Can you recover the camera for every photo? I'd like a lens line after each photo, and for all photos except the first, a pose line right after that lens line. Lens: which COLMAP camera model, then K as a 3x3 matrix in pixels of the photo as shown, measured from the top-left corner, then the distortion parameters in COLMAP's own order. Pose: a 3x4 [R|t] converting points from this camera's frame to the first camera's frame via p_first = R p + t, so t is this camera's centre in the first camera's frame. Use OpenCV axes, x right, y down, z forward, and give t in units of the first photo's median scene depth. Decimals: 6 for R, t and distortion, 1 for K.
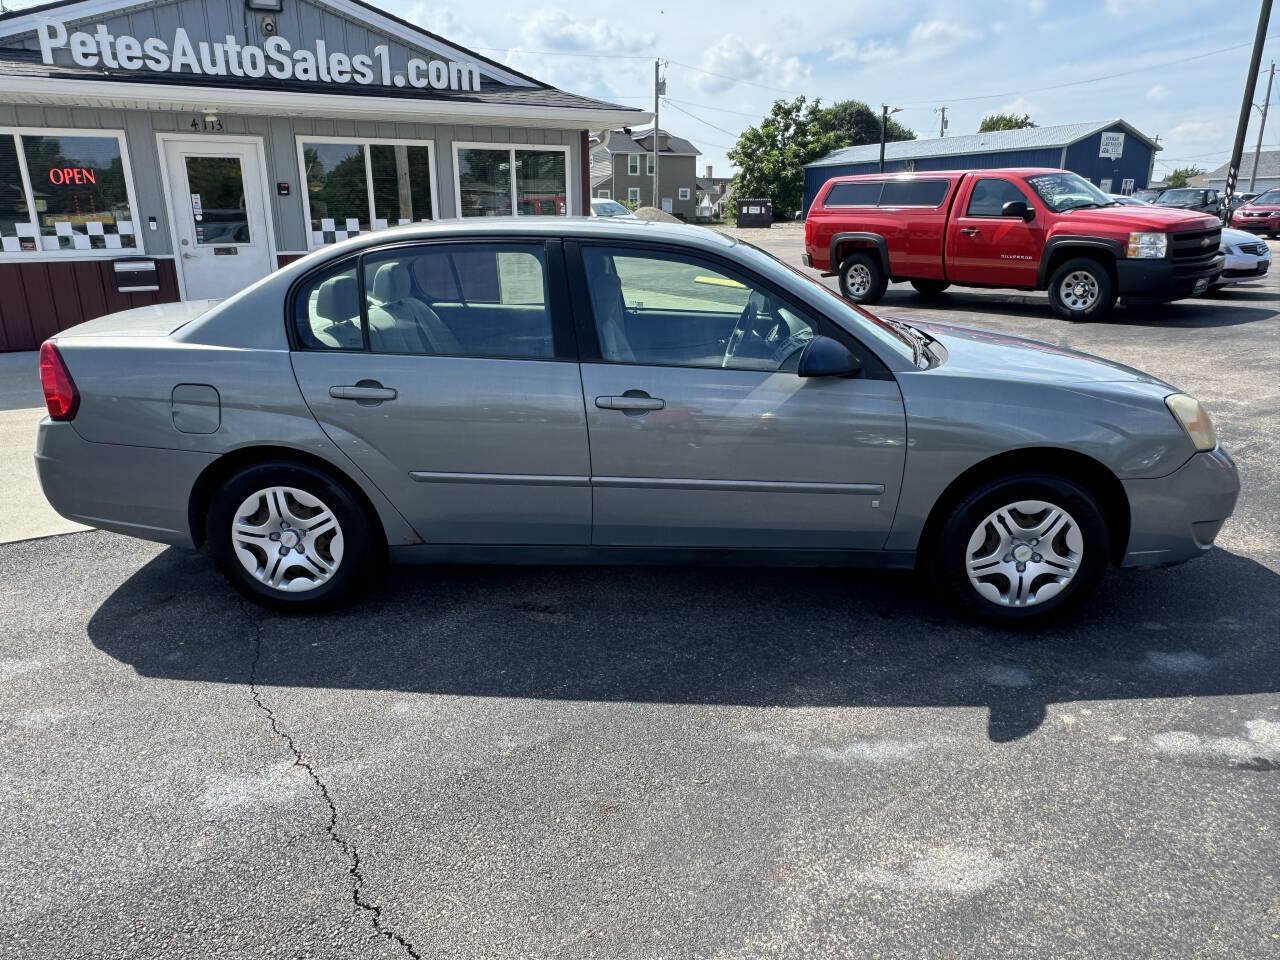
lens RADIAL K [[869.2, 0, 637.7], [0, 869.2, 485.1], [0, 0, 1]] dist [-0.016650, 0.012047]
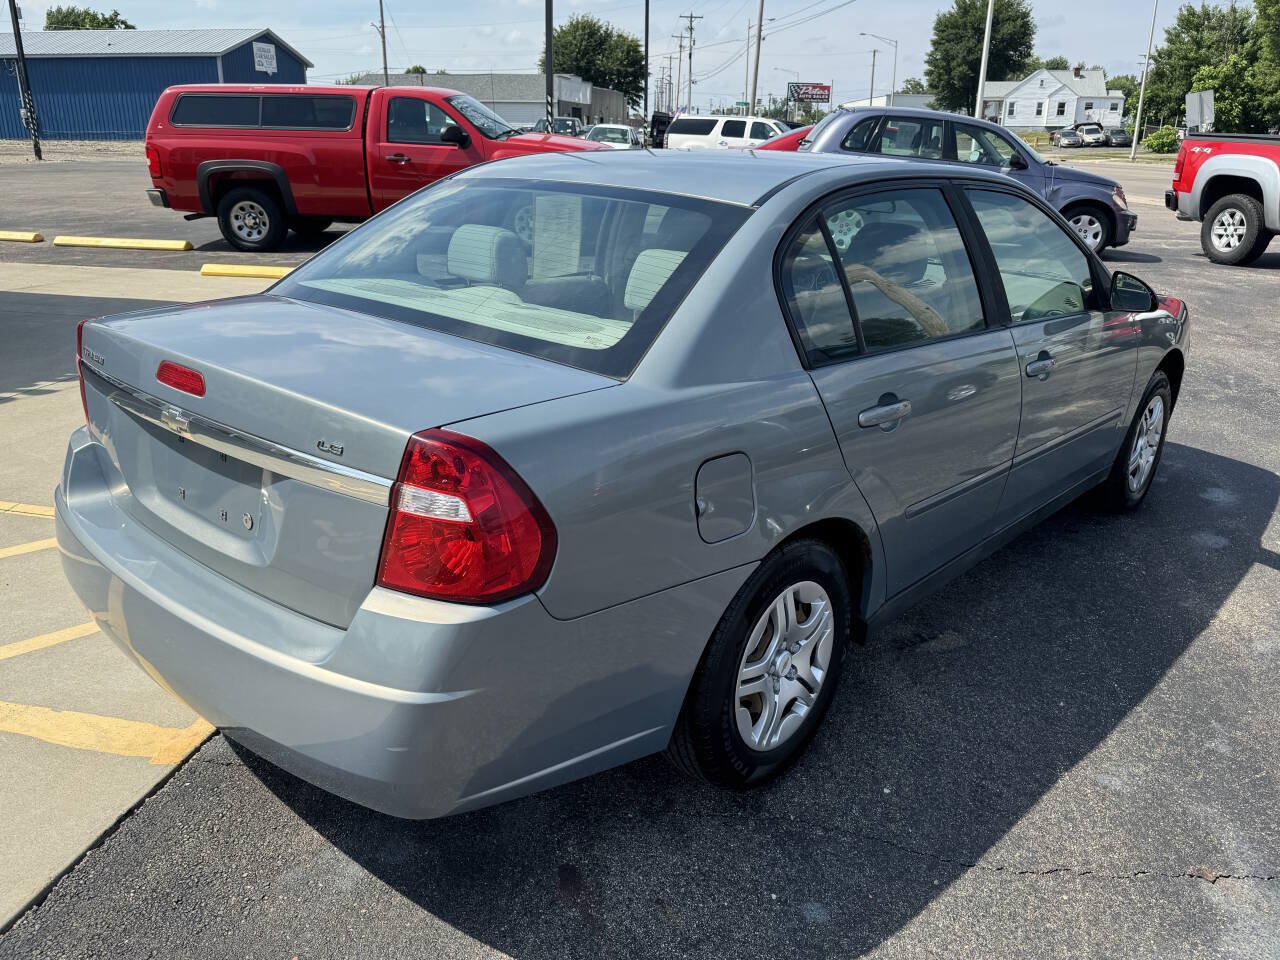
lens RADIAL K [[1009.3, 0, 647.6], [0, 1009.3, 478.8], [0, 0, 1]] dist [0.015582, -0.024614]
pose [[0.636493, -0.233864, 0.734972, -0.312431], [0.214495, 0.969003, 0.122576, -0.058346], [-0.740856, 0.079629, 0.666927, 0.180757]]
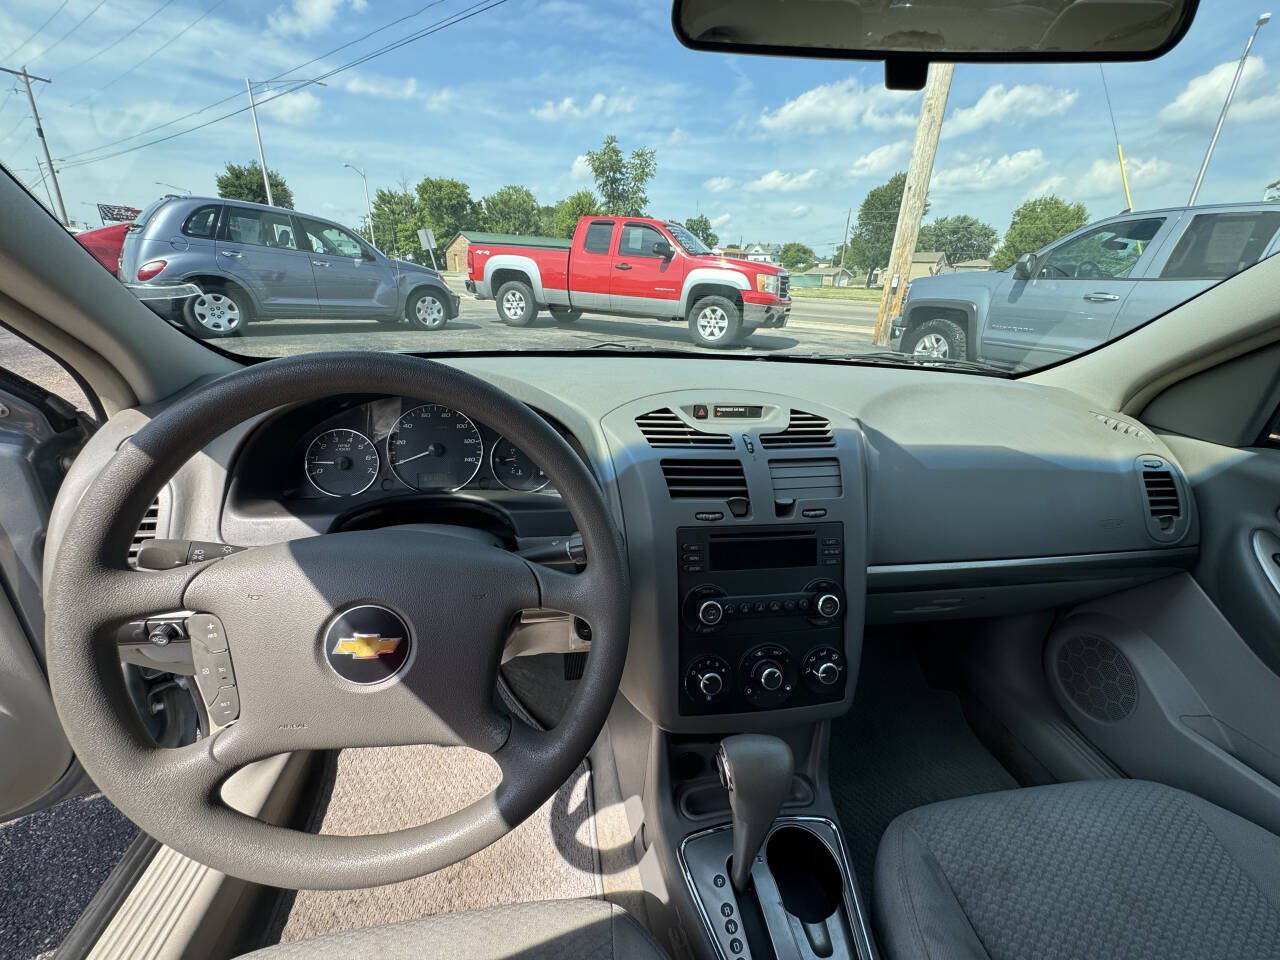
lens RADIAL K [[516.0, 0, 639.6], [0, 516.0, 482.9], [0, 0, 1]] dist [-0.009479, 0.001758]
pose [[-0.193470, -0.365001, 0.910683, 0.006925], [0.261578, 0.875432, 0.406443, -0.085328], [-0.945593, 0.316849, -0.073893, 0.385708]]
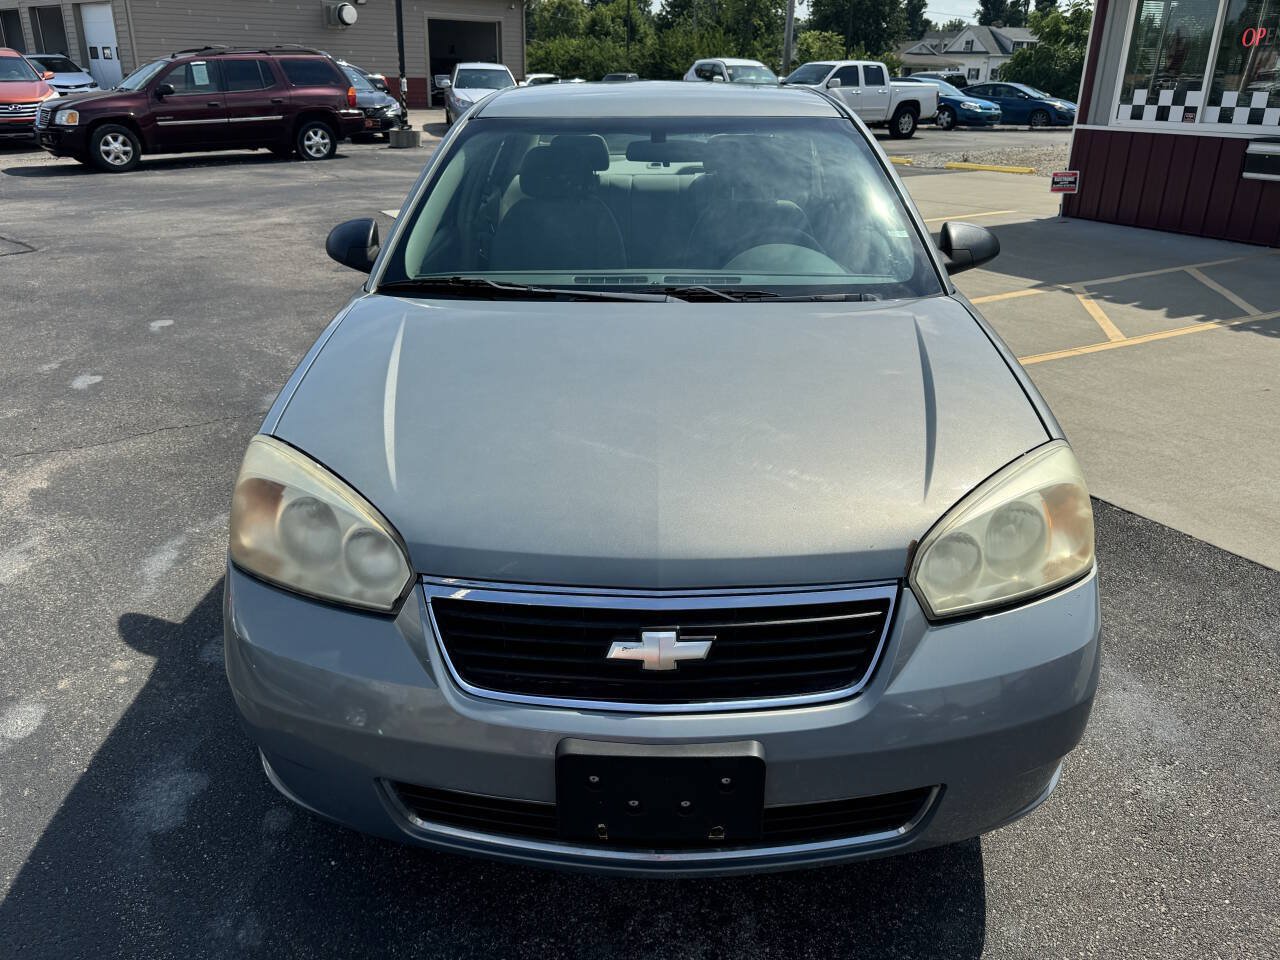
lens RADIAL K [[1009.3, 0, 620.9], [0, 1009.3, 480.1], [0, 0, 1]] dist [0.015582, -0.024614]
pose [[0.000633, 0.377965, -0.925820, 0.361364], [-0.312847, 0.879422, 0.358809, -0.111228], [0.949803, 0.289413, 0.118802, 0.341463]]
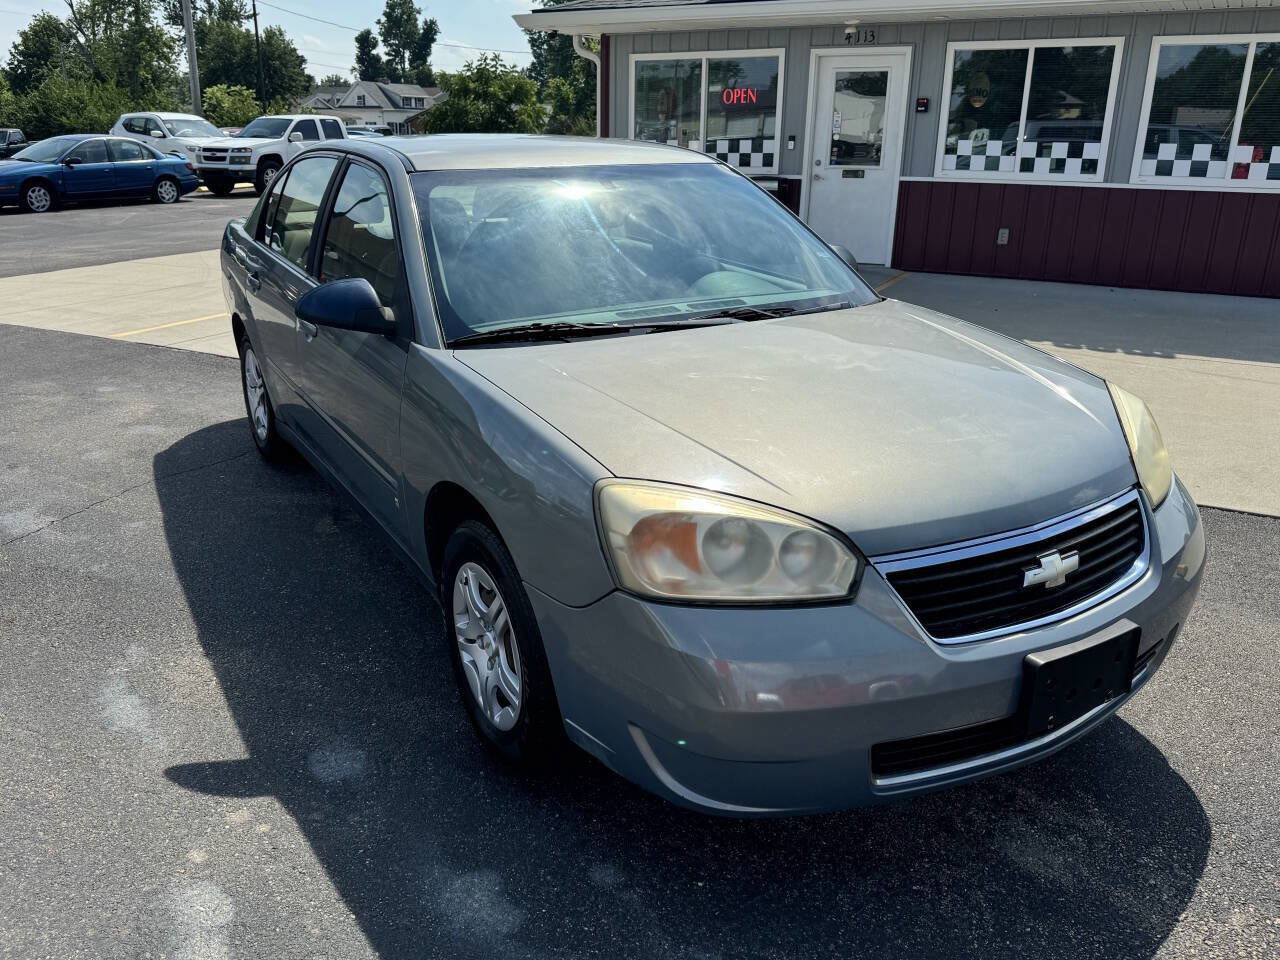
lens RADIAL K [[1009.3, 0, 616.7], [0, 1009.3, 490.0], [0, 0, 1]] dist [0.015582, -0.024614]
pose [[0.526827, 0.290658, -0.798731, 0.335987], [-0.264146, 0.949171, 0.171178, -0.060838], [0.807886, 0.120800, 0.576825, 0.189630]]
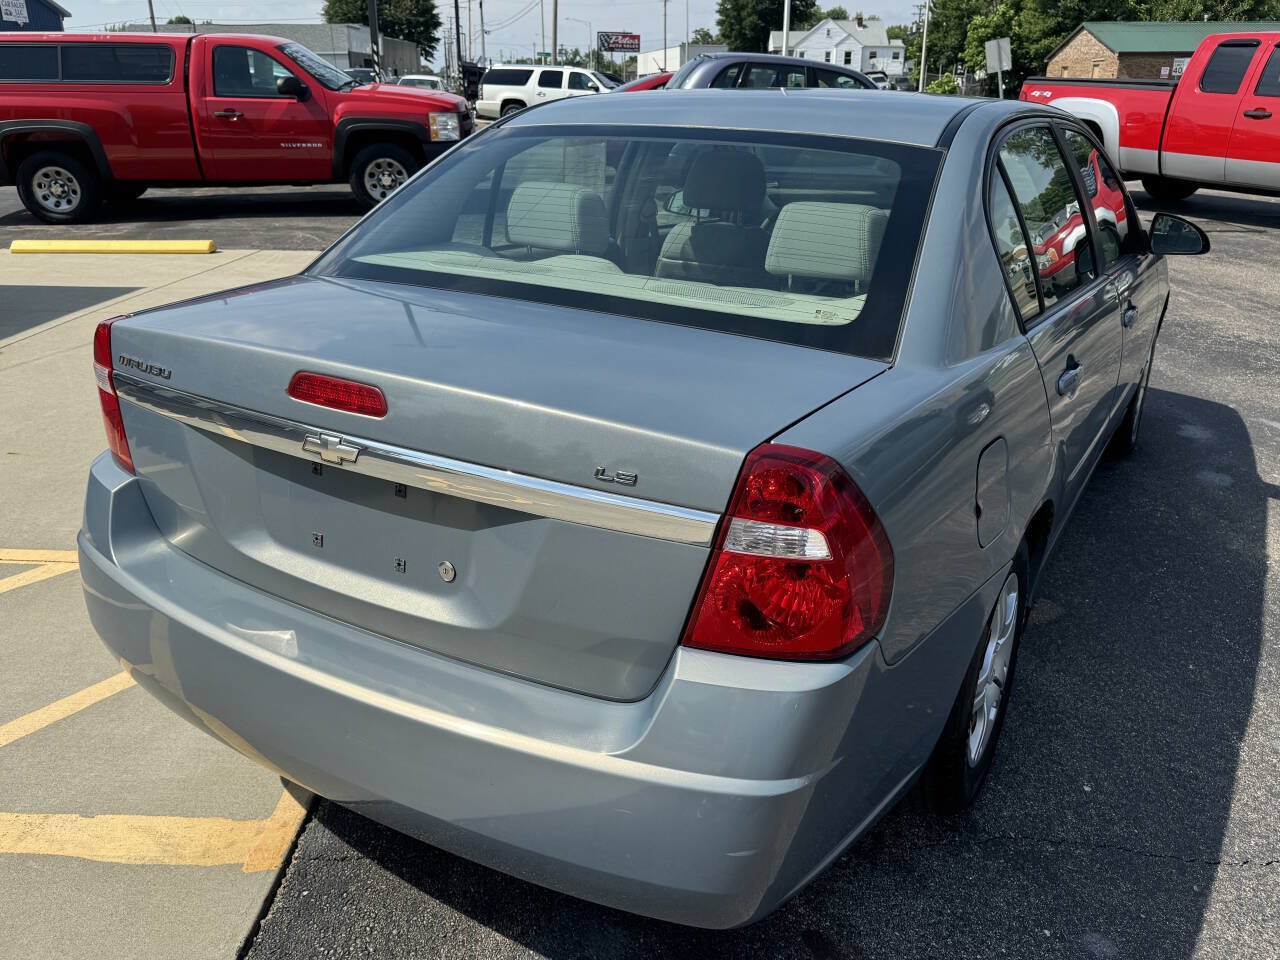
lens RADIAL K [[1009.3, 0, 638.9], [0, 1009.3, 478.5], [0, 0, 1]] dist [0.015582, -0.024614]
pose [[0.483378, -0.307254, 0.819720, -0.325392], [0.257404, 0.944874, 0.202378, -0.079309], [-0.836713, 0.113174, 0.535819, 0.261345]]
